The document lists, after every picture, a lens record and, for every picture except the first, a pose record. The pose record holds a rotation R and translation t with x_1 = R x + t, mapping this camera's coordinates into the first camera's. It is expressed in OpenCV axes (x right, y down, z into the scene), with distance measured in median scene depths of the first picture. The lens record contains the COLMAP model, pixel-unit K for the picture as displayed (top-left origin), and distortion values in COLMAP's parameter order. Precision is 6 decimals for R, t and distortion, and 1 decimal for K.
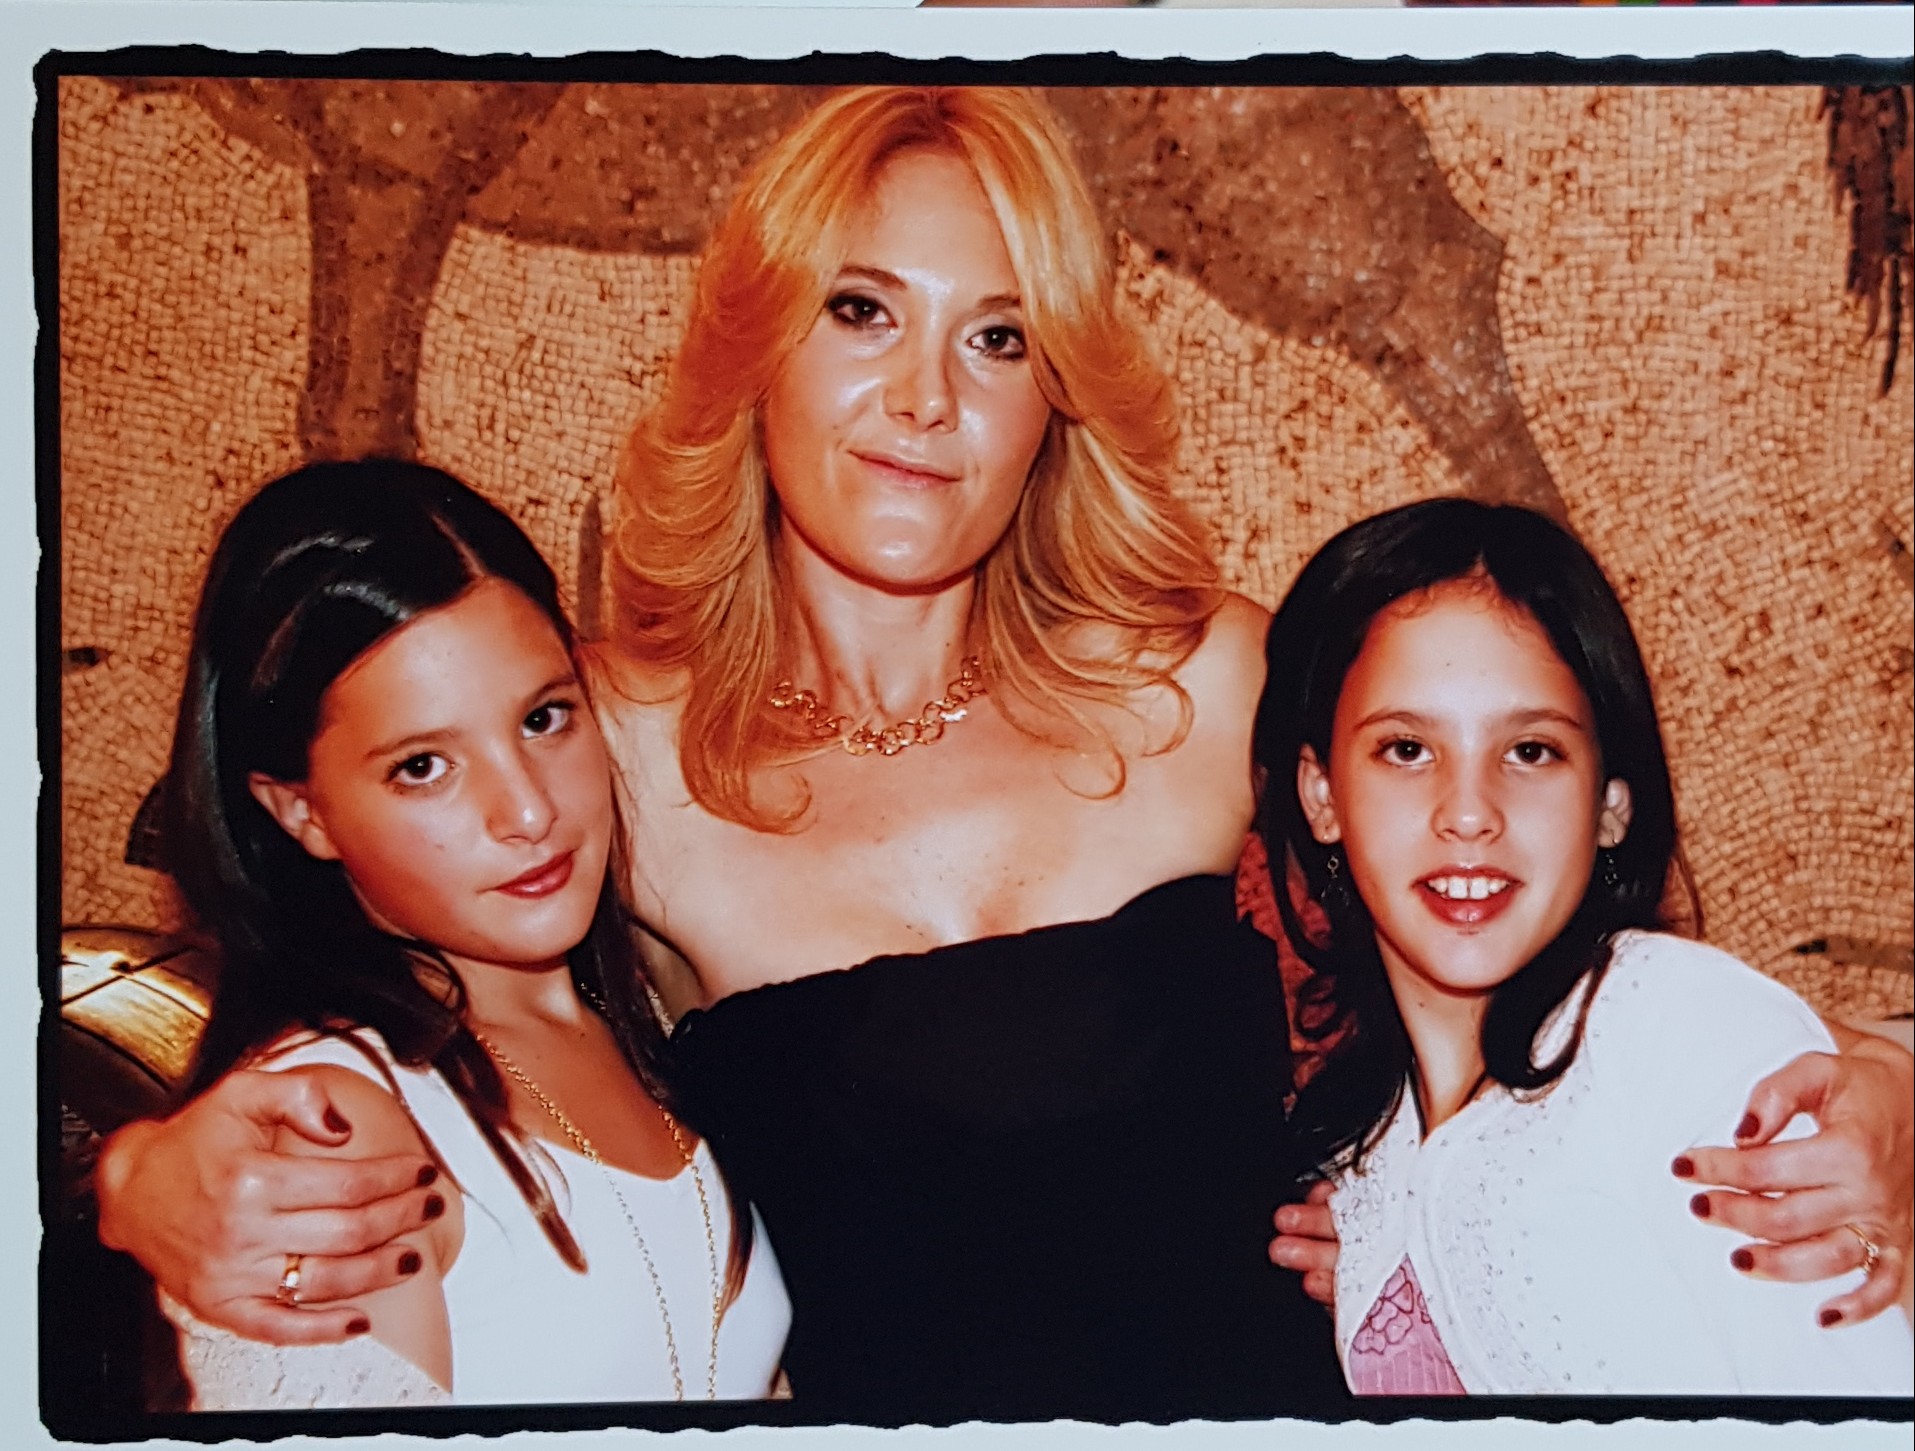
lens RADIAL K [[784.8, 0, 956.9], [0, 784.8, 720.2], [0, 0, 1]] dist [0.008754, 0.000344]
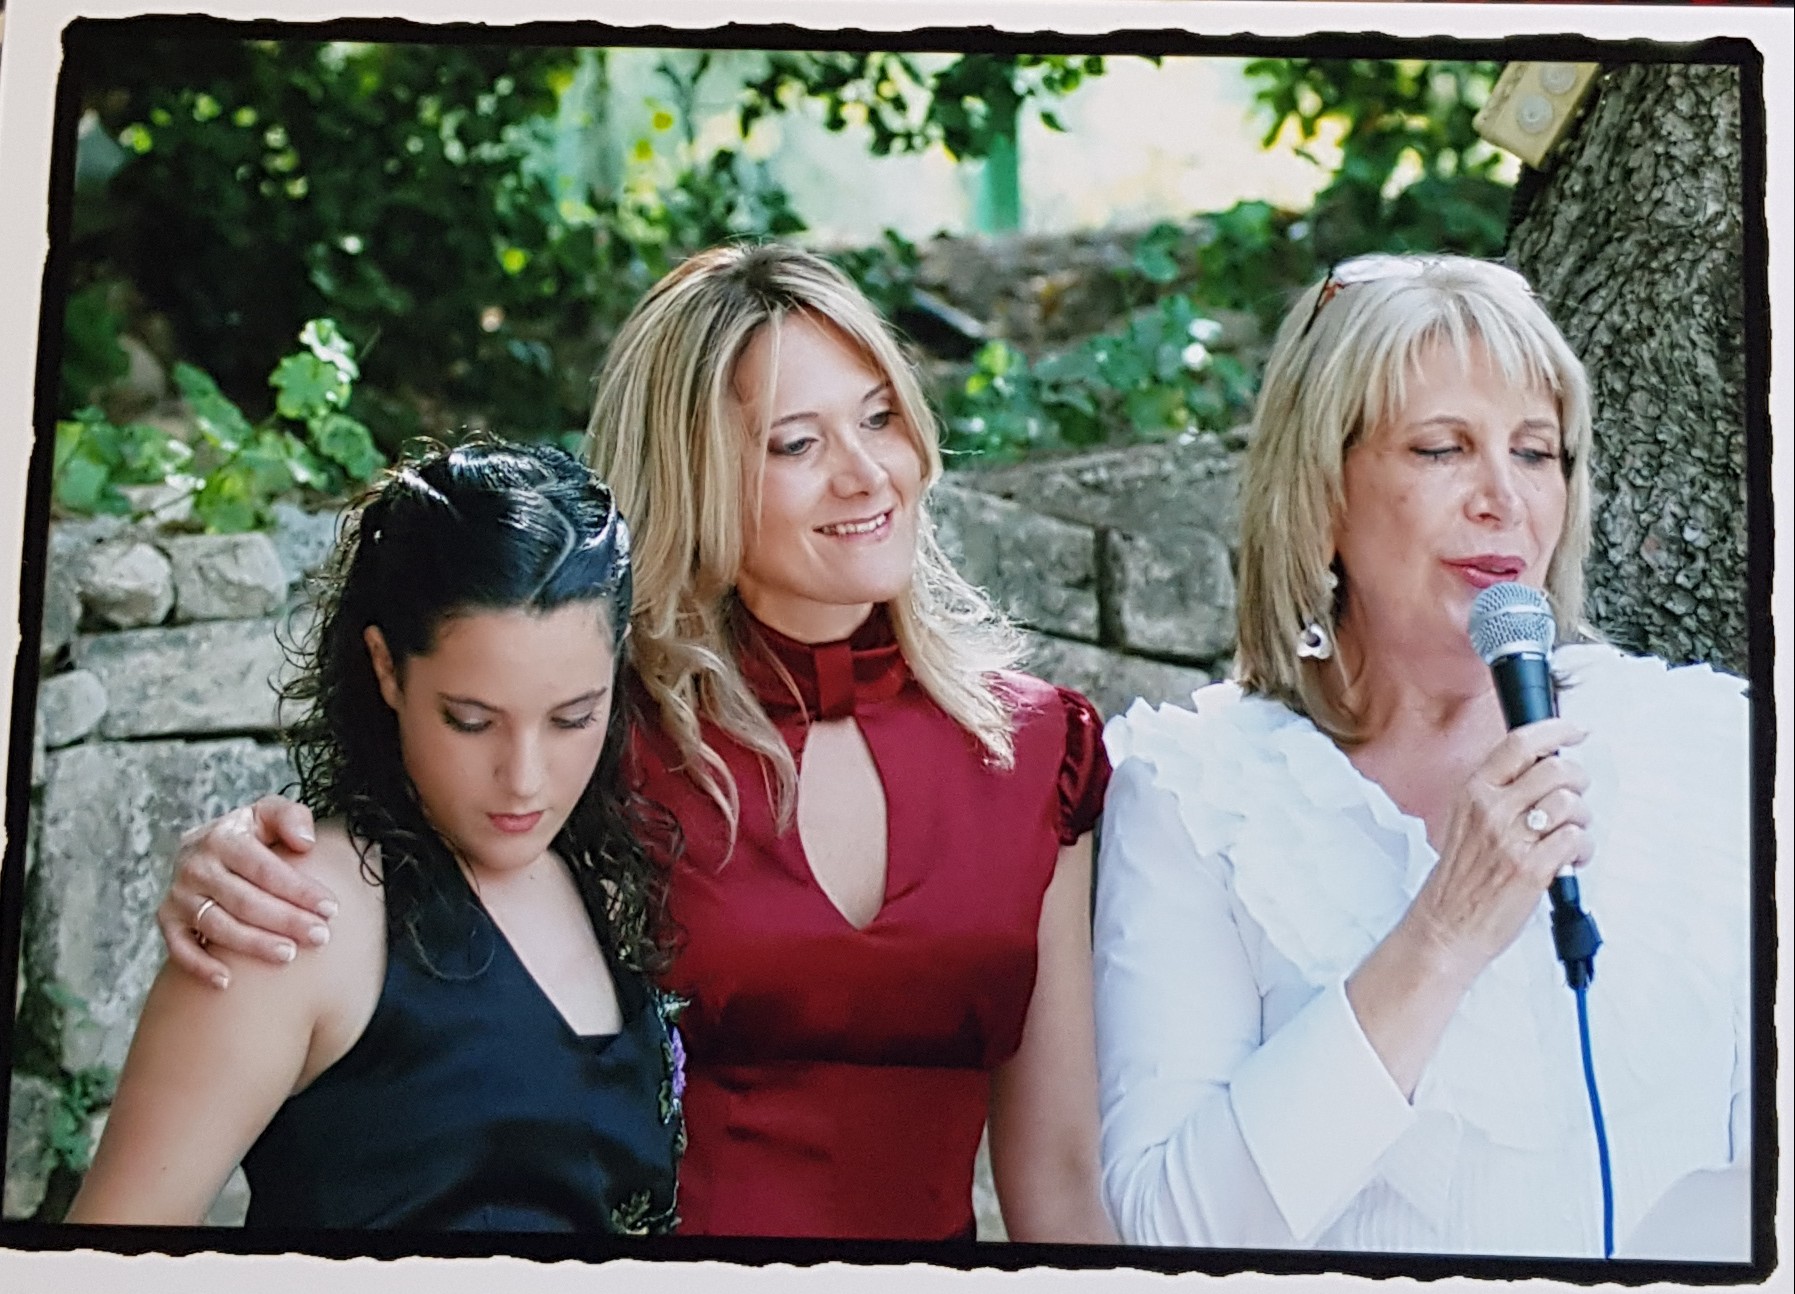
lens RADIAL K [[709.5, 0, 932.6], [0, 709.5, 574.9], [0, 0, 1]] dist [0.002900, -0.000202]
pose [[0.999690, 0.020798, -0.013724, 0.151887], [-0.021381, 0.998813, -0.043773, -0.000683], [0.012797, 0.044053, 0.998947, 0.001535]]
